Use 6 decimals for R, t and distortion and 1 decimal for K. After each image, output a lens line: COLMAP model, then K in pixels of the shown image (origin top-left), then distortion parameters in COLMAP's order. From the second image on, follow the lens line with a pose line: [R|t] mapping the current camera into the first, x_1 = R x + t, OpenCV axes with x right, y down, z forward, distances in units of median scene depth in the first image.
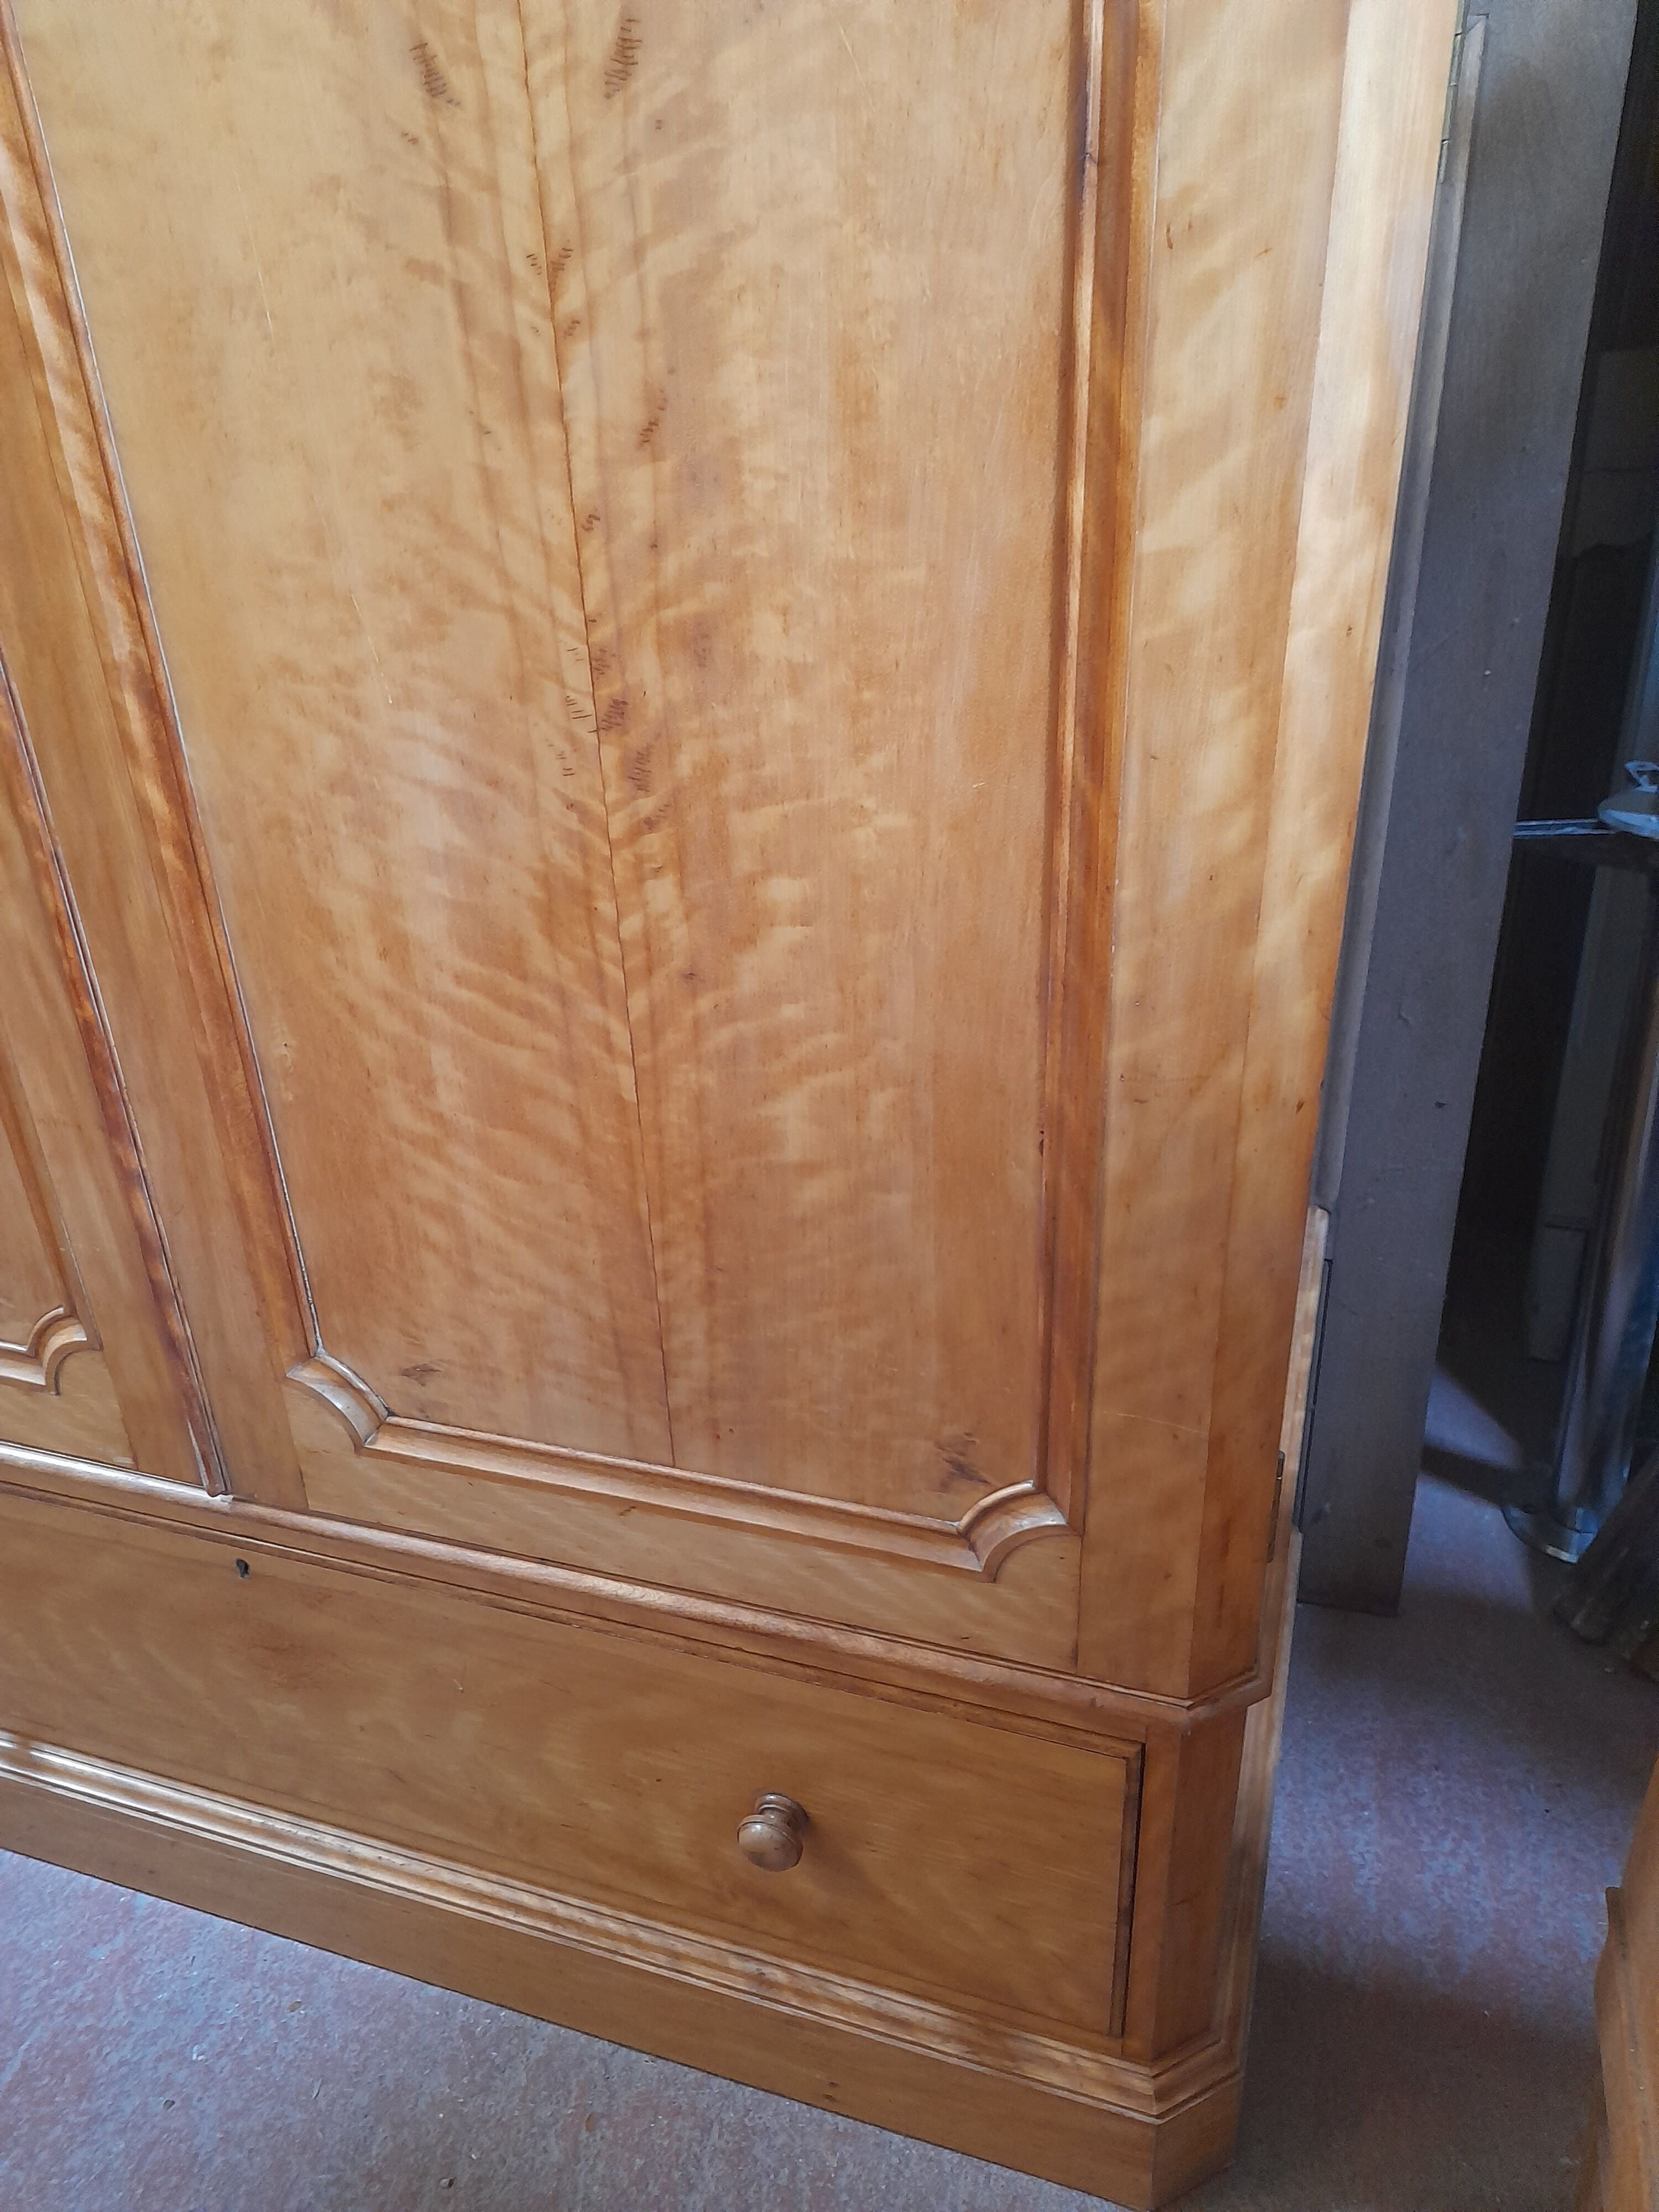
lens RADIAL K [[1629.2, 0, 800.7], [0, 1629.2, 1100.8], [0, 0, 1]] dist [0.042534, -0.029388]
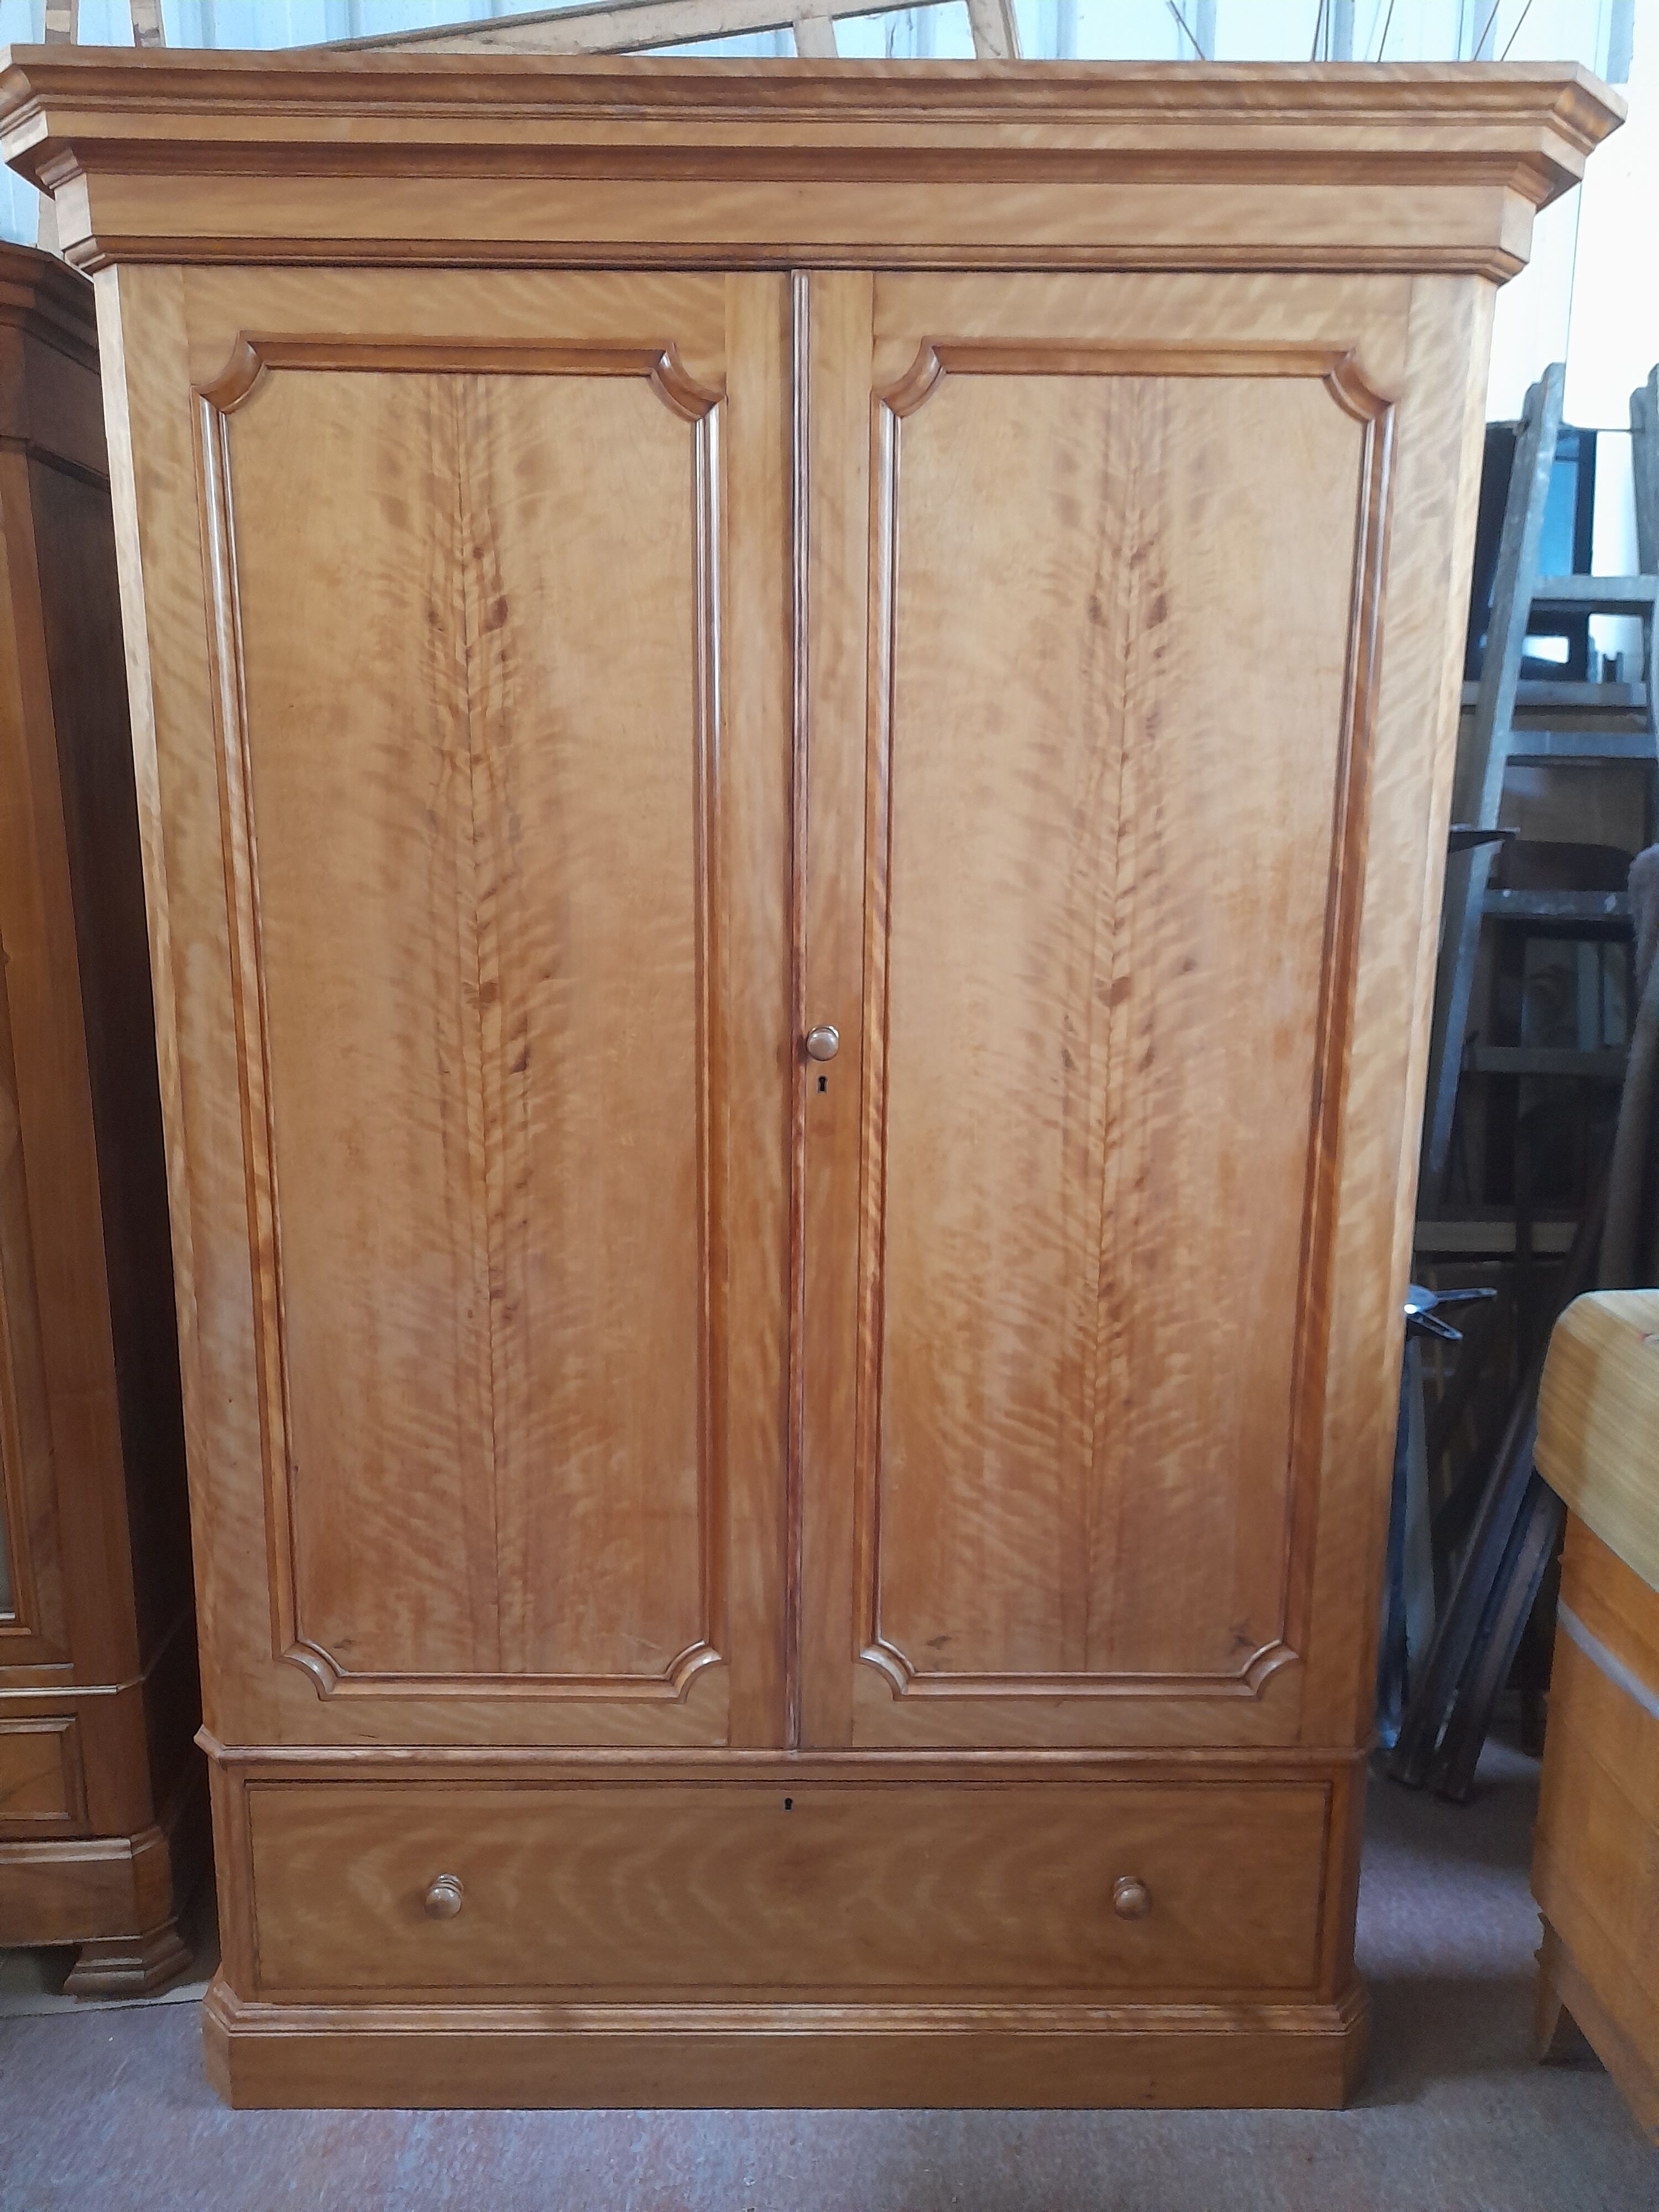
lens RADIAL K [[1629.2, 0, 813.1], [0, 1629.2, 1094.5], [0, 0, 1]] dist [0.042534, -0.029388]
pose [[0.944960, -0.020997, 0.326510, -1.152690], [0.113894, 0.956634, -0.268105, 0.067140], [-0.306721, 0.290536, 0.906372, -0.967142]]
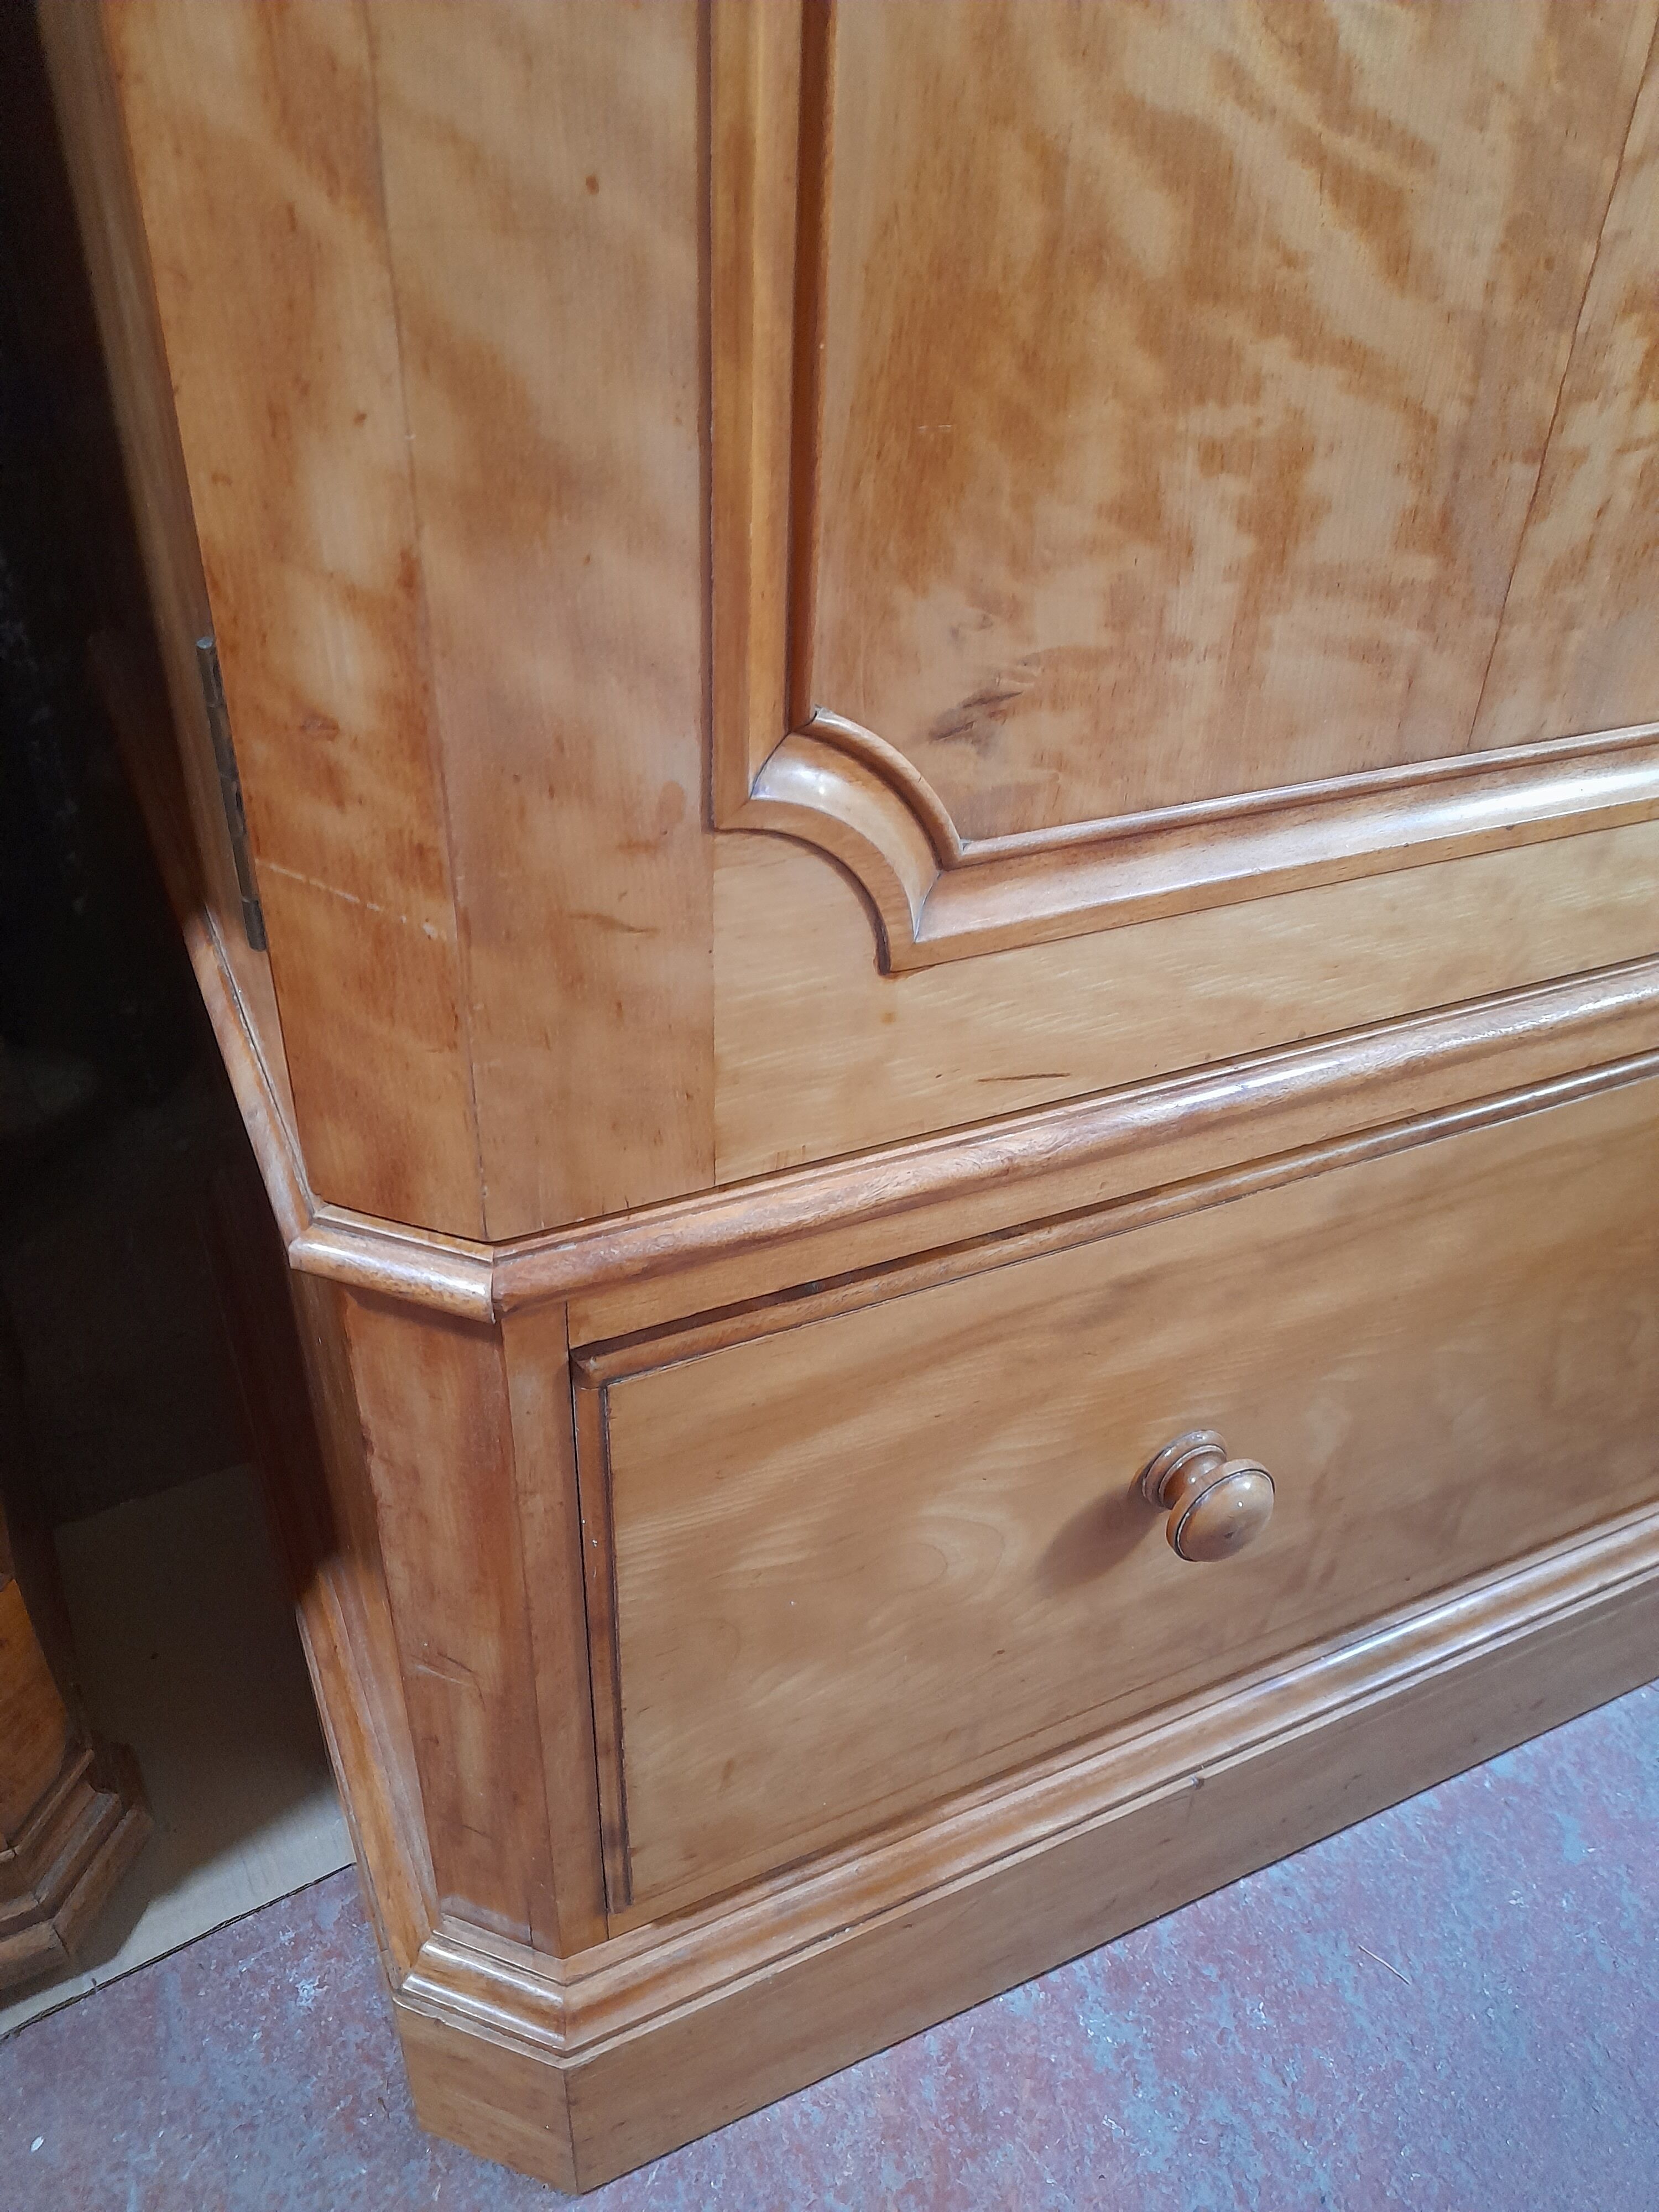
lens RADIAL K [[1629.2, 0, 810.9], [0, 1629.2, 1106.3], [0, 0, 1]] dist [0.042534, -0.029388]
pose [[0.718881, -0.333352, 0.609989, -1.419630], [0.276680, 0.942224, 0.188844, 0.115722], [-0.637698, 0.033016, 0.769579, 1.129401]]
